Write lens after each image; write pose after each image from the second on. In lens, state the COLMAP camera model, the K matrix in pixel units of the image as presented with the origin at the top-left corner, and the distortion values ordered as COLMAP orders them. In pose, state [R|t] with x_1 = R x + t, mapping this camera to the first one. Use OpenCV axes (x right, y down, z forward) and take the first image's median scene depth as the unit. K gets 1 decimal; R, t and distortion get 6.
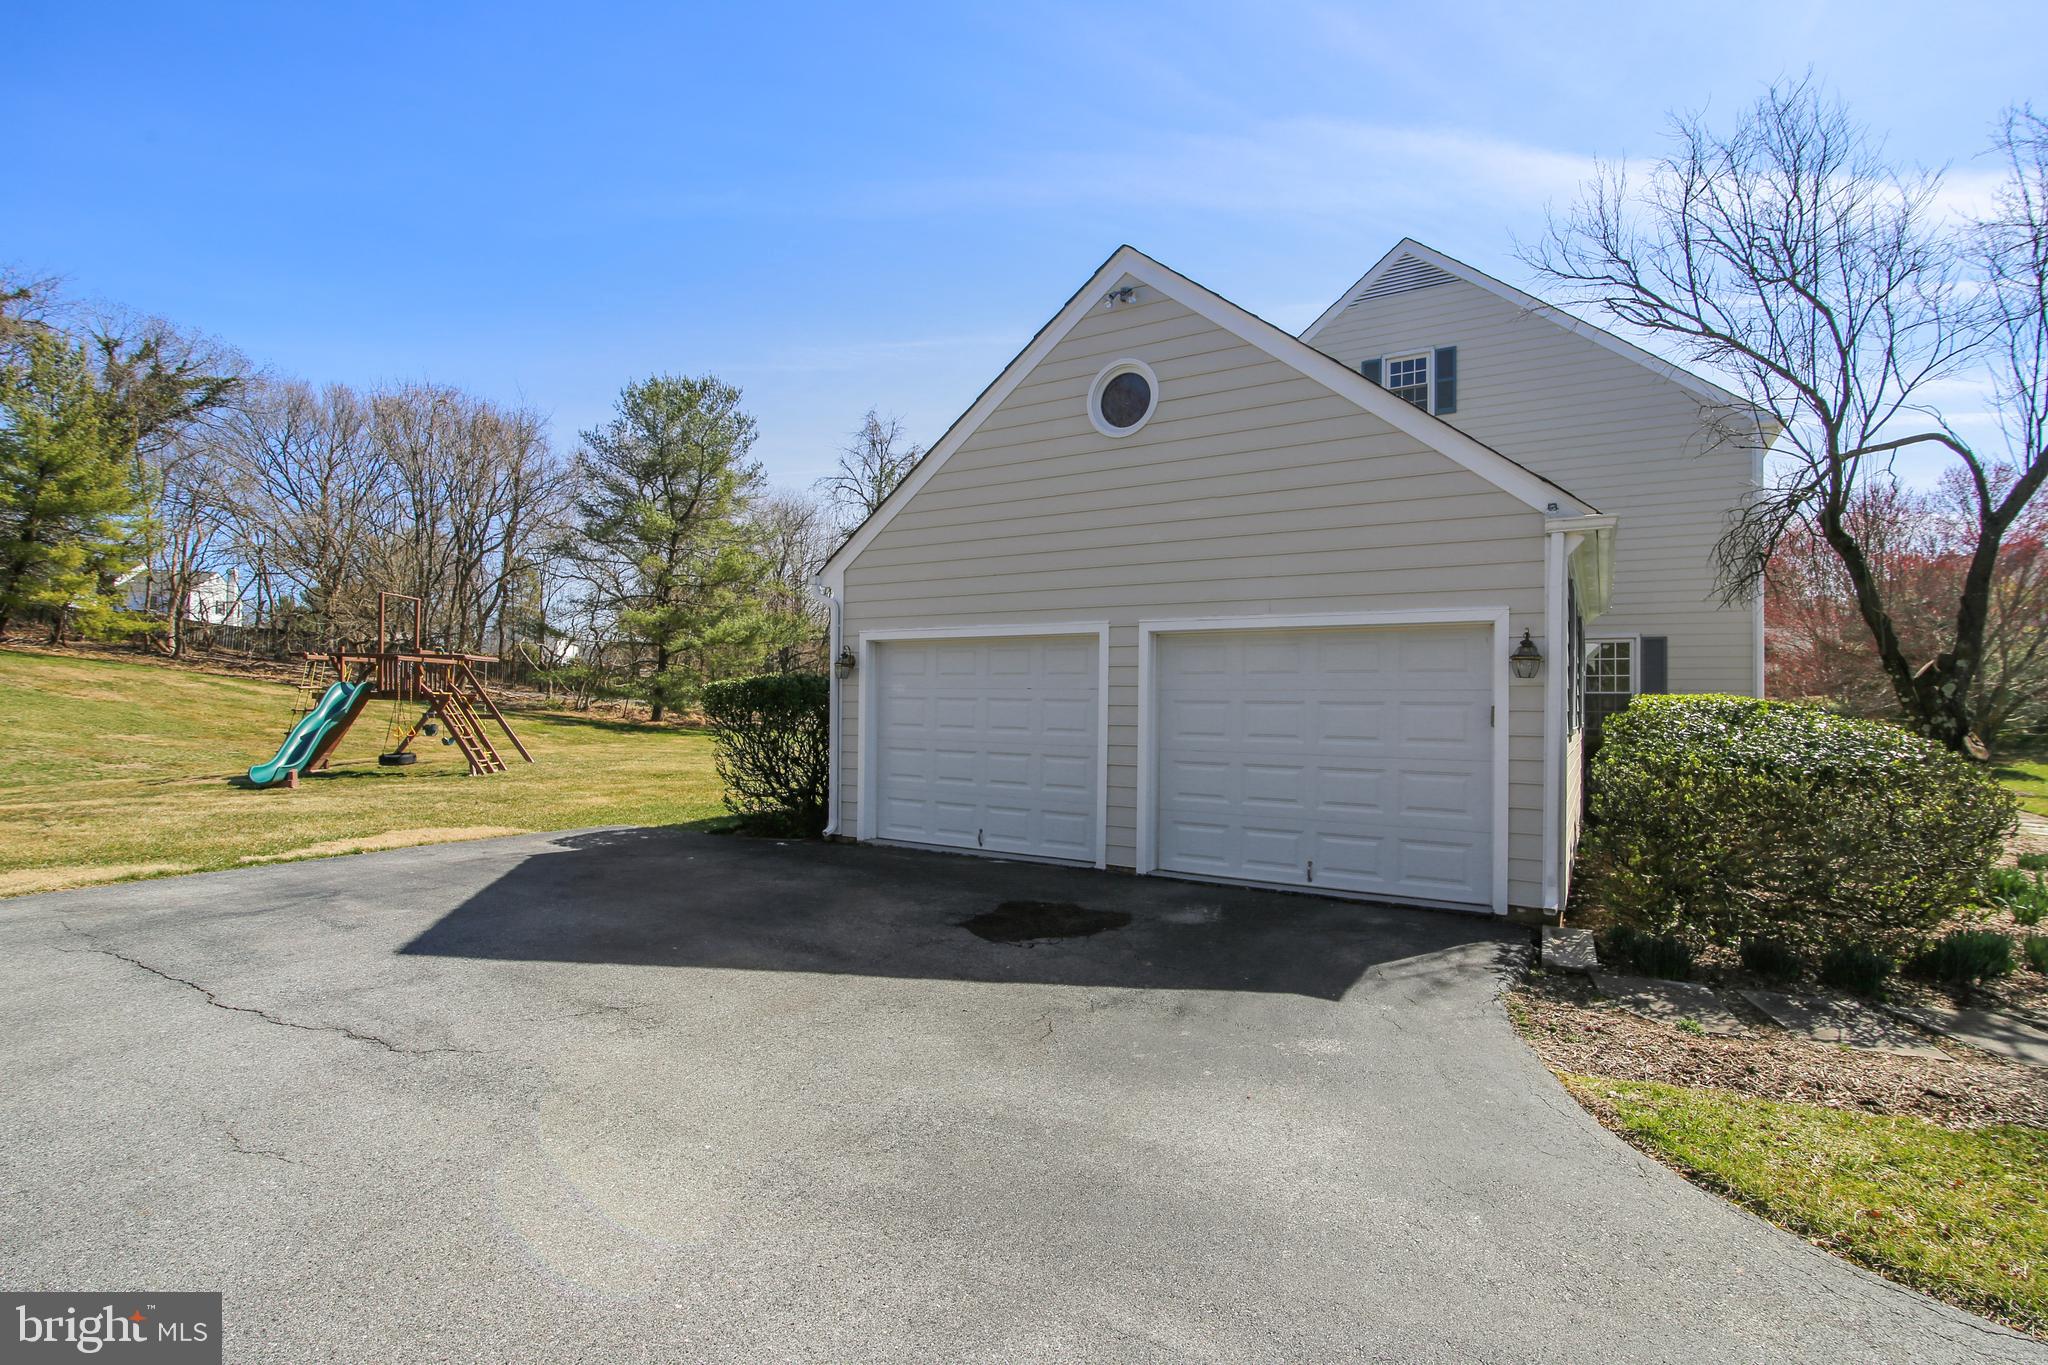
lens RADIAL K [[943.2, 0, 1024.6], [0, 943.2, 694.0], [0, 0, 1]] dist [-0.016497, -0.000377]
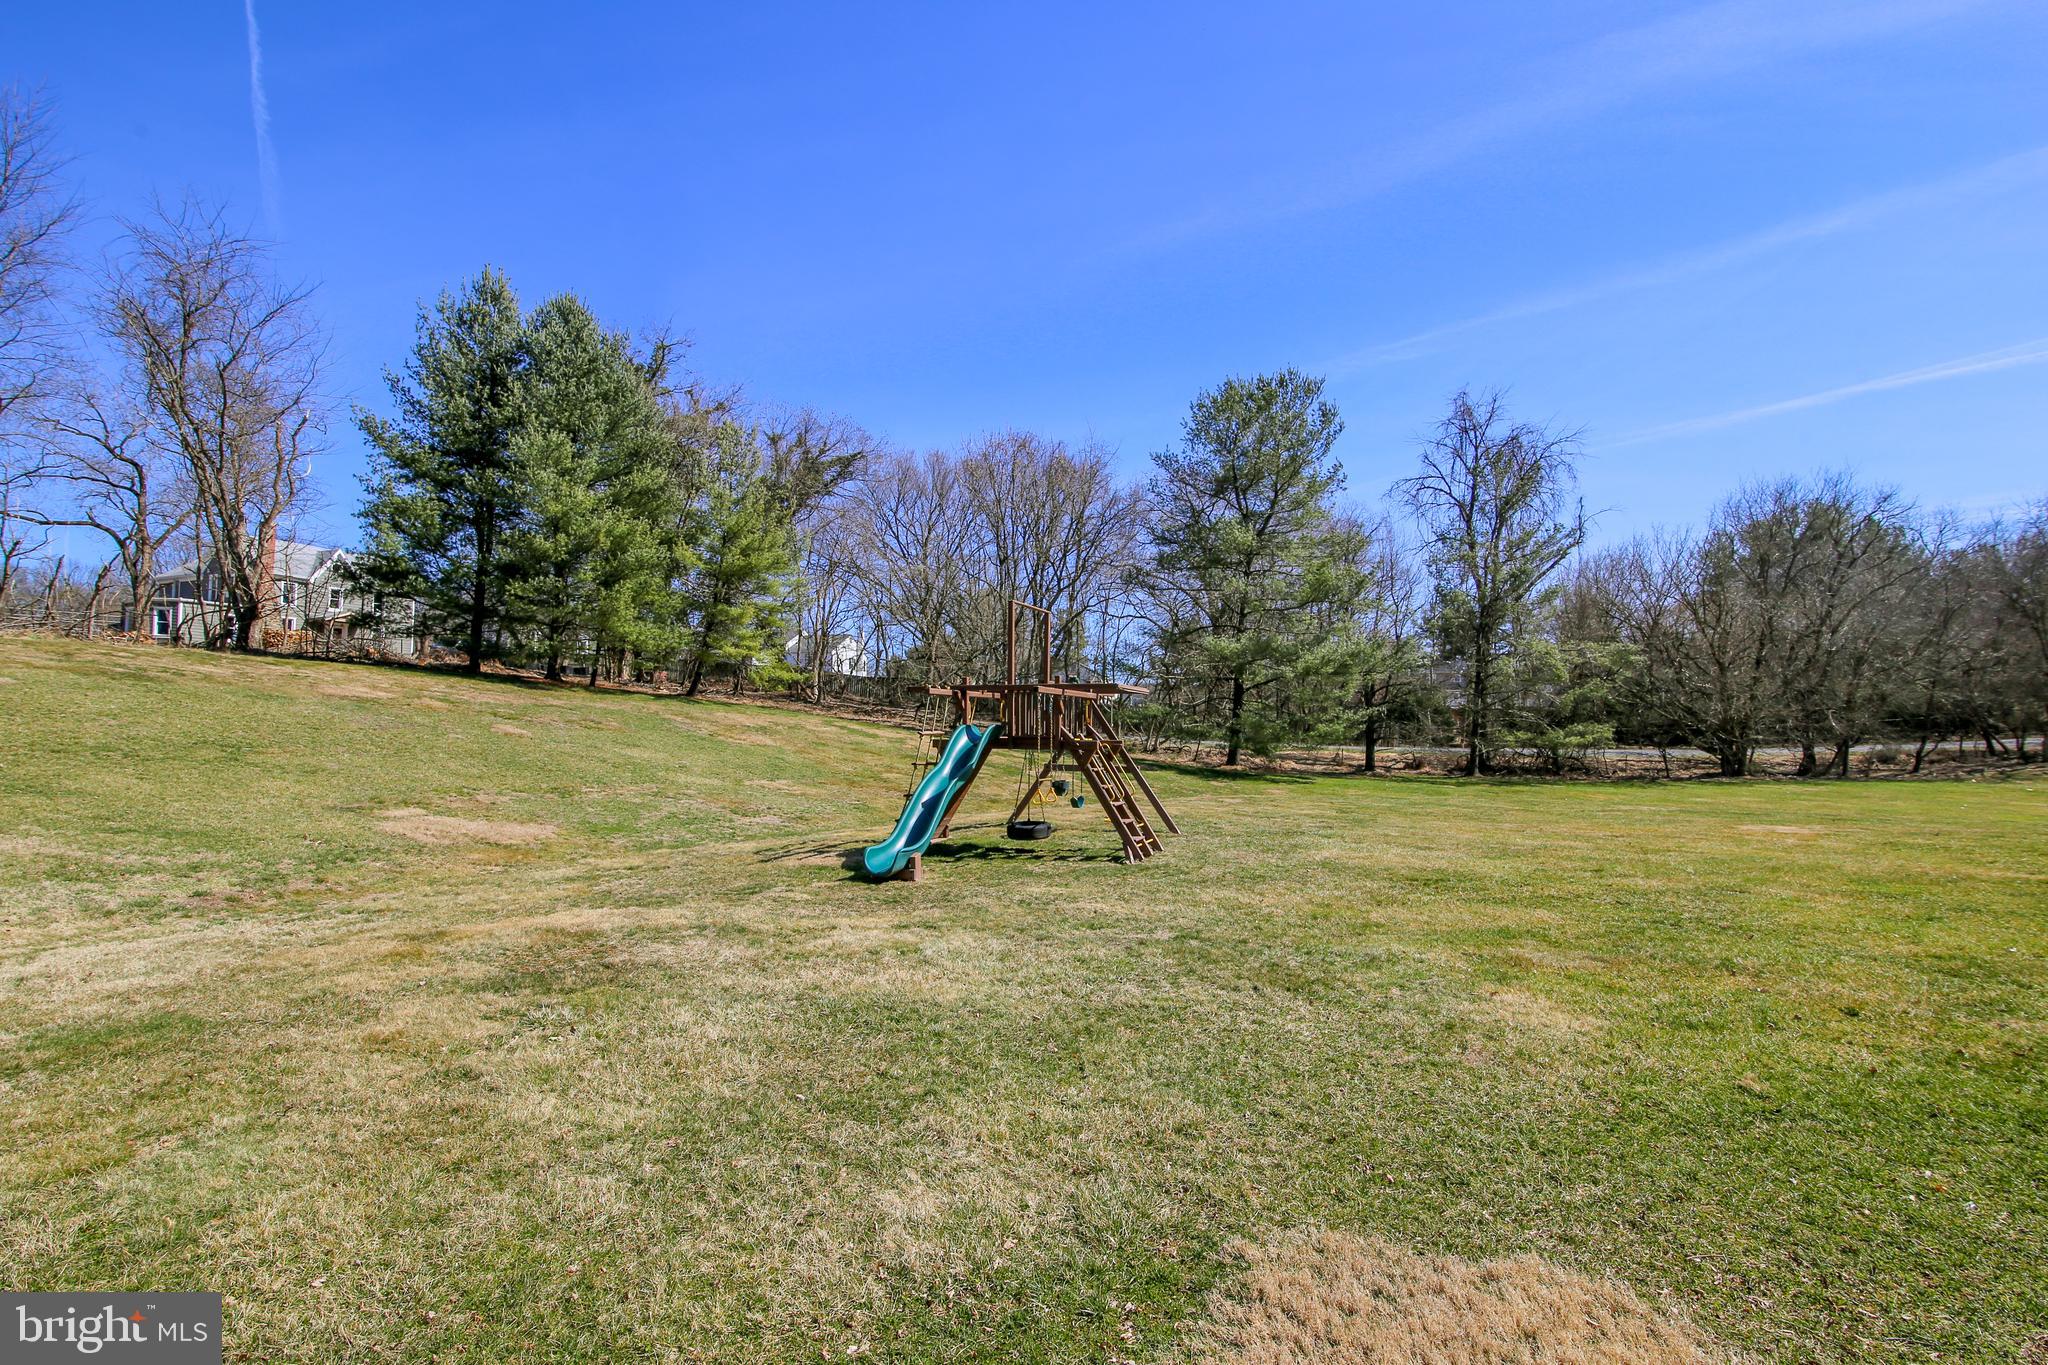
lens RADIAL K [[943.2, 0, 1024.6], [0, 943.2, 694.0], [0, 0, 1]] dist [-0.016497, -0.000377]
pose [[0.860955, -0.026001, -0.508015, -0.123601], [0.005447, 0.999107, -0.041905, -0.002312], [0.508651, 0.033311, 0.860328, 0.151527]]
